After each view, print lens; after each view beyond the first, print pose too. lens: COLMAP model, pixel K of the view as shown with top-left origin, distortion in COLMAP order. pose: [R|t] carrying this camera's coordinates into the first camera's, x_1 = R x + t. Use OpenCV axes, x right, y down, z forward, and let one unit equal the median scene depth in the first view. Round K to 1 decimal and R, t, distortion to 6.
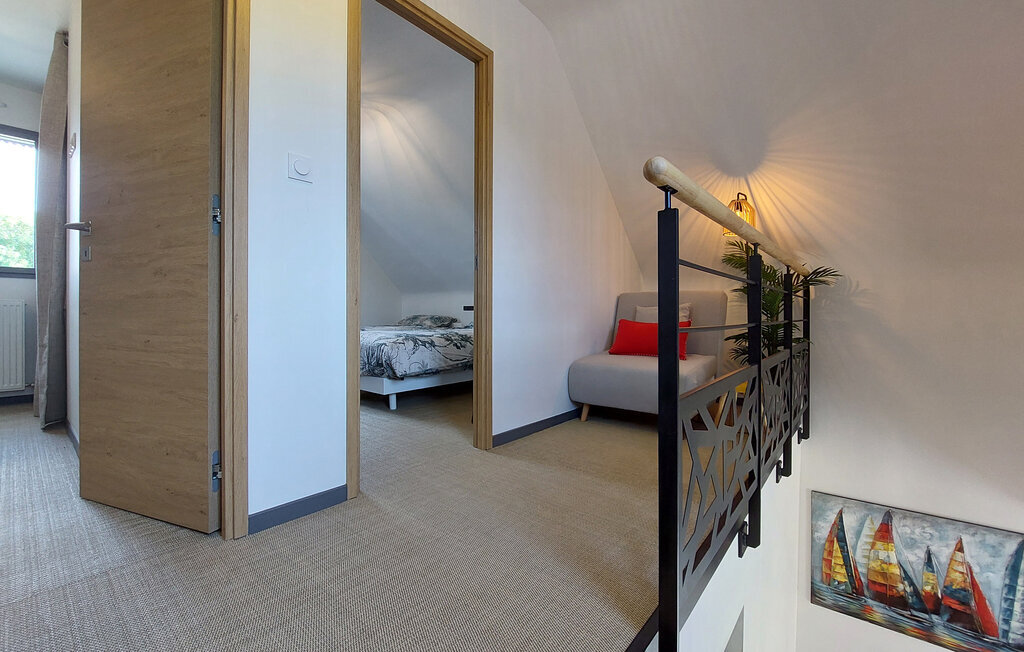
lens RADIAL K [[427.8, 0, 507.9], [0, 427.8, 329.0], [0, 0, 1]] dist [-0.014978, -0.000293]
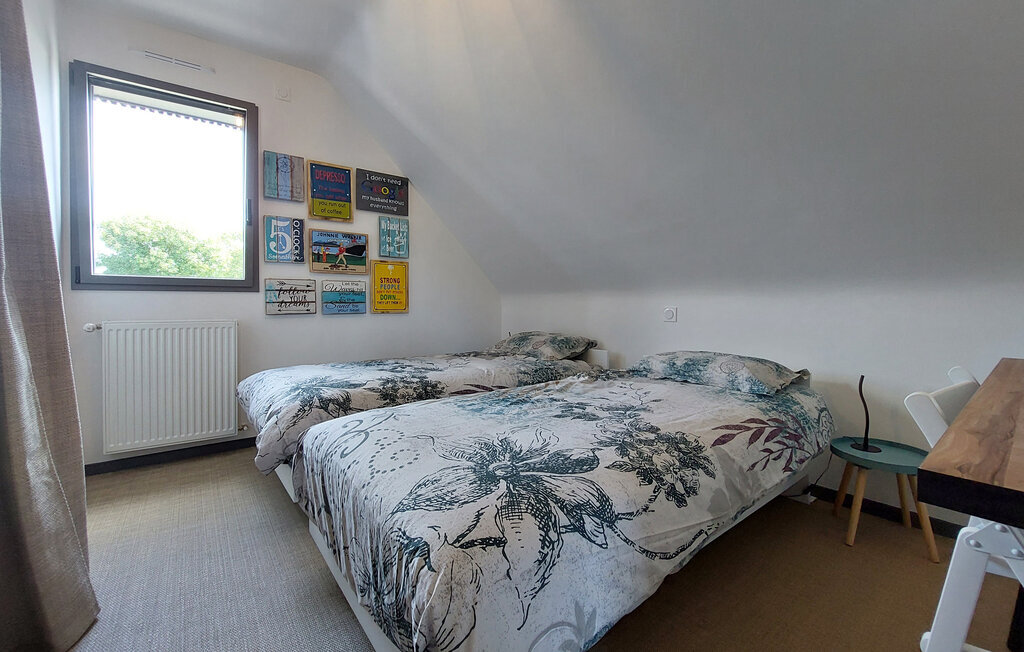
lens RADIAL K [[427.8, 0, 507.9], [0, 427.8, 329.0], [0, 0, 1]] dist [-0.014978, -0.000293]
pose [[0.972742, 0.010724, -0.231641, -0.165958], [-0.006377, 0.999789, 0.019507, -0.081670], [0.231801, -0.017498, 0.972606, 0.686347]]
